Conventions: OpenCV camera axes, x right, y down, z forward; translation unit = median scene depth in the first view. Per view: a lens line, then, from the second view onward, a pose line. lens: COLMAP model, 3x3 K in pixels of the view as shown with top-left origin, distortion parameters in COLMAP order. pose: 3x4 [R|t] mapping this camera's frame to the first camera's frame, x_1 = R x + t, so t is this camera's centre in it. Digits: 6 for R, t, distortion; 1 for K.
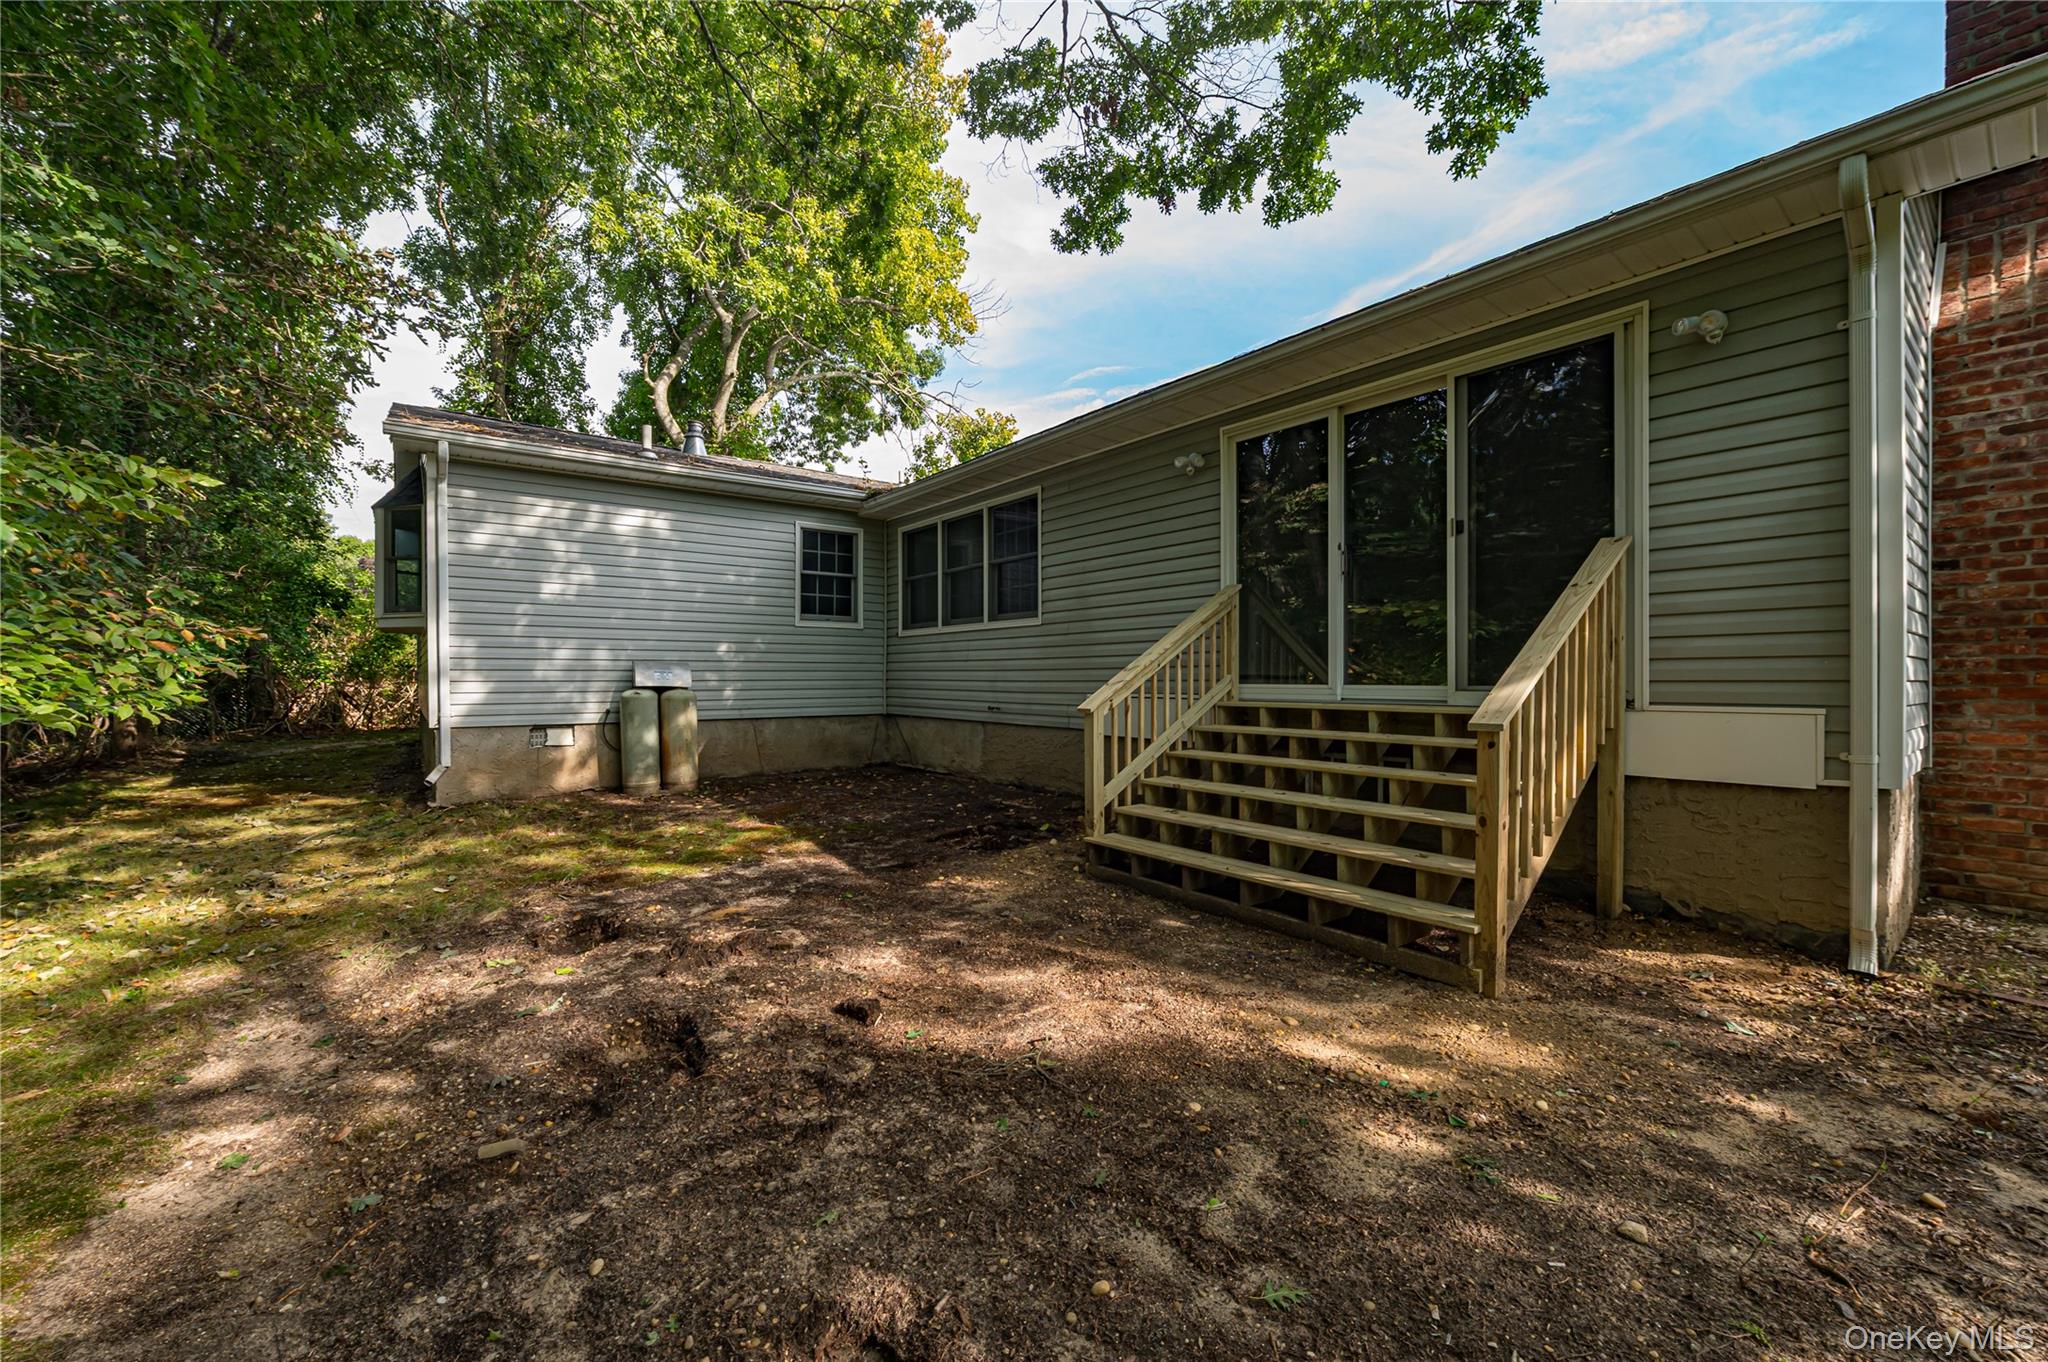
lens RADIAL K [[806.4, 0, 1017.4], [0, 806.4, 693.2], [0, 0, 1]] dist [0.002178, 0.000817]
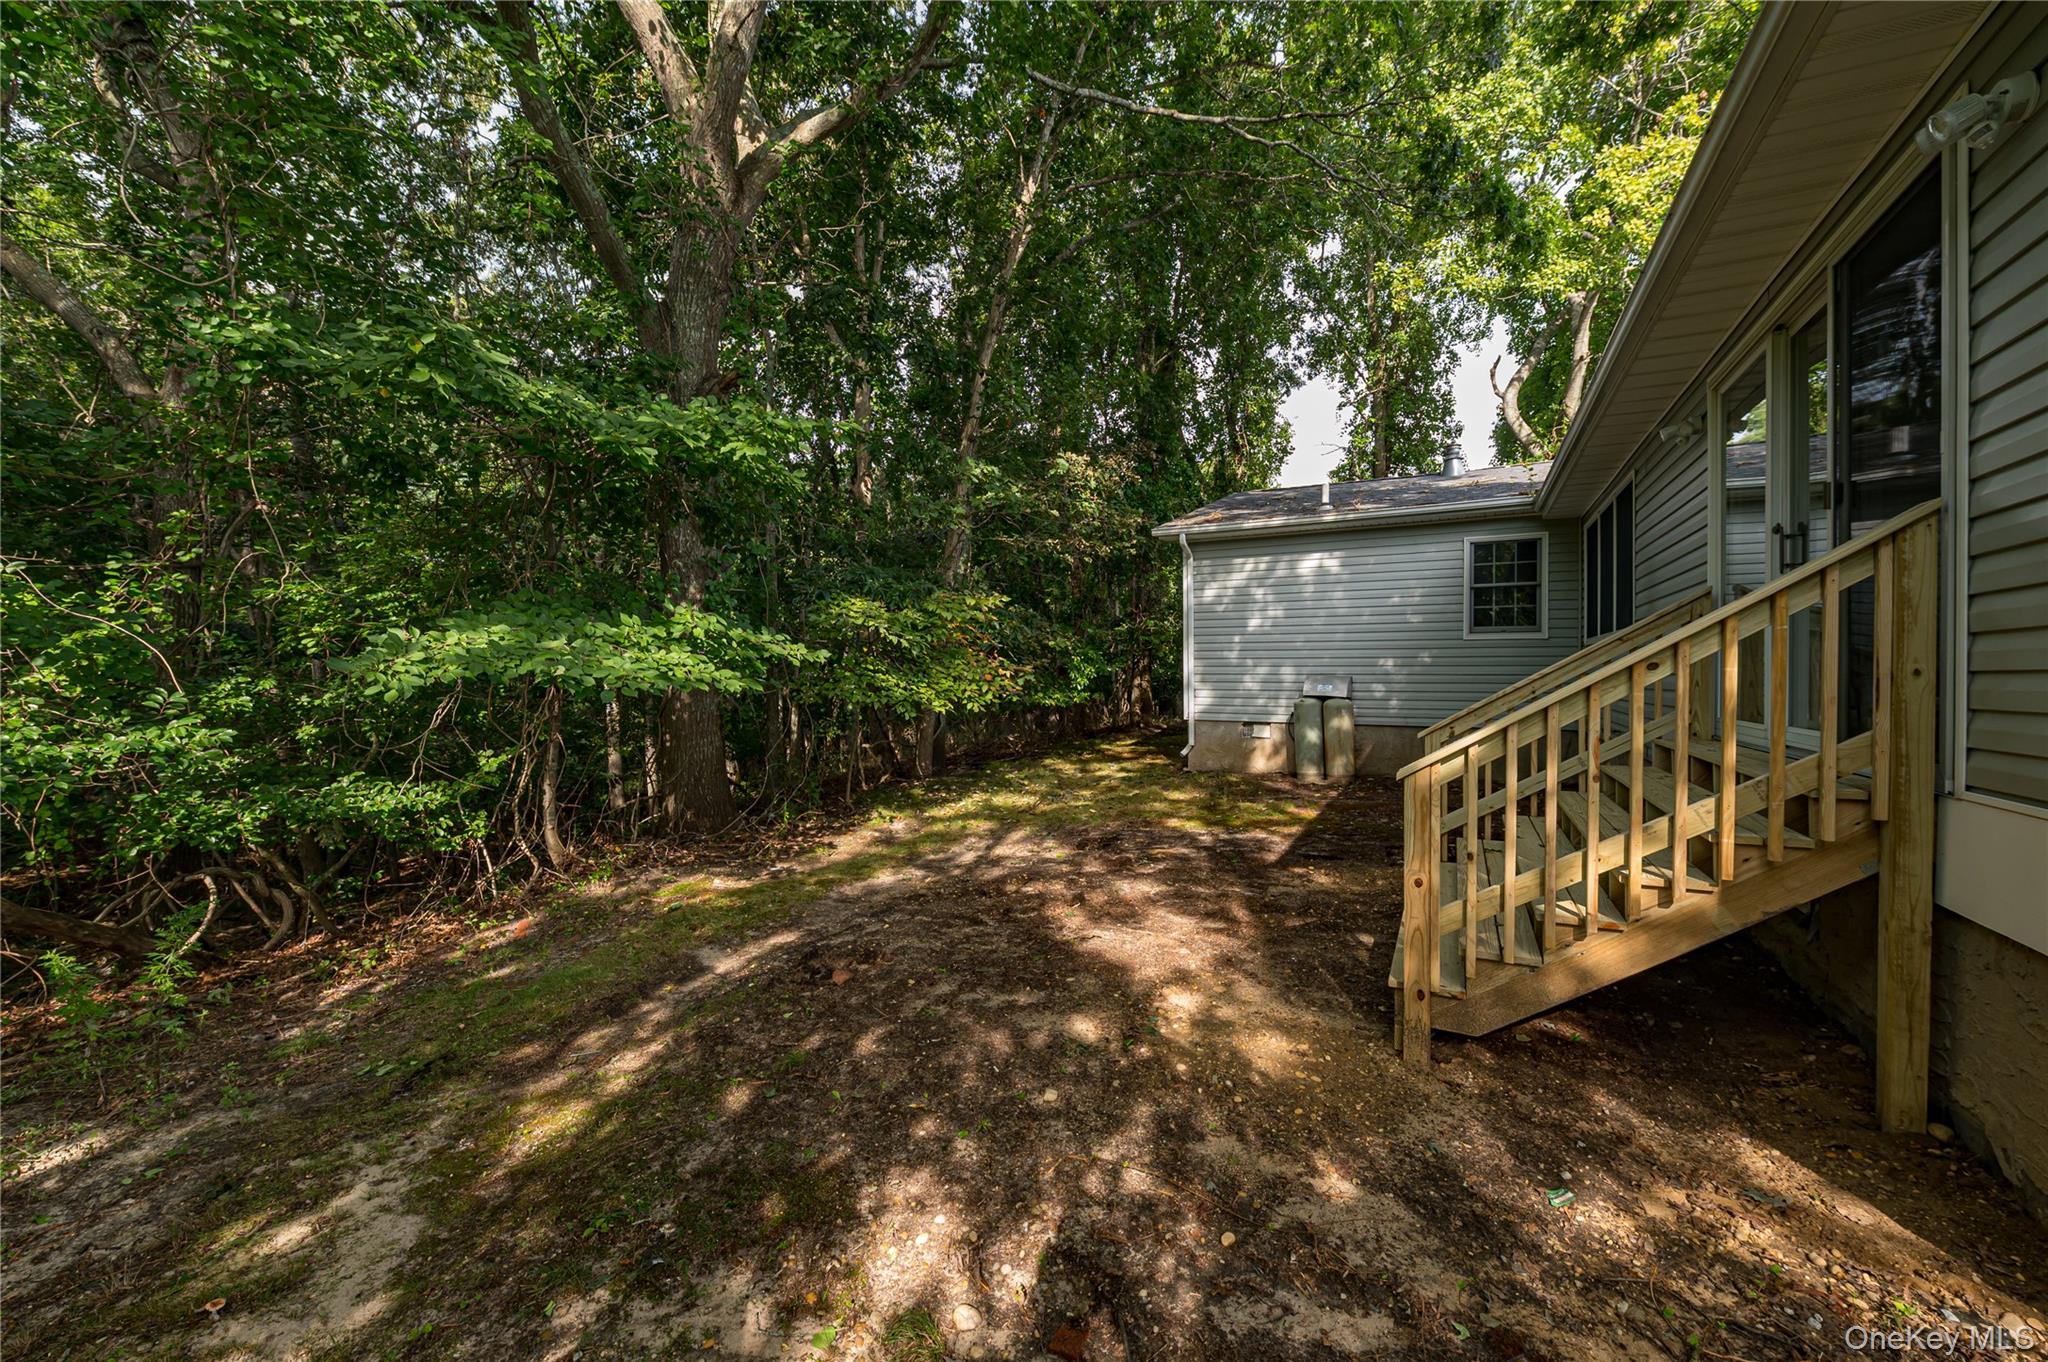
lens RADIAL K [[806.4, 0, 1017.4], [0, 806.4, 693.2], [0, 0, 1]] dist [0.002178, 0.000817]
pose [[0.402372, 0.023873, -0.915165, 0.524967], [-0.020380, 0.999646, 0.017117, -0.025557], [0.915249, 0.011764, 0.402716, 0.083298]]
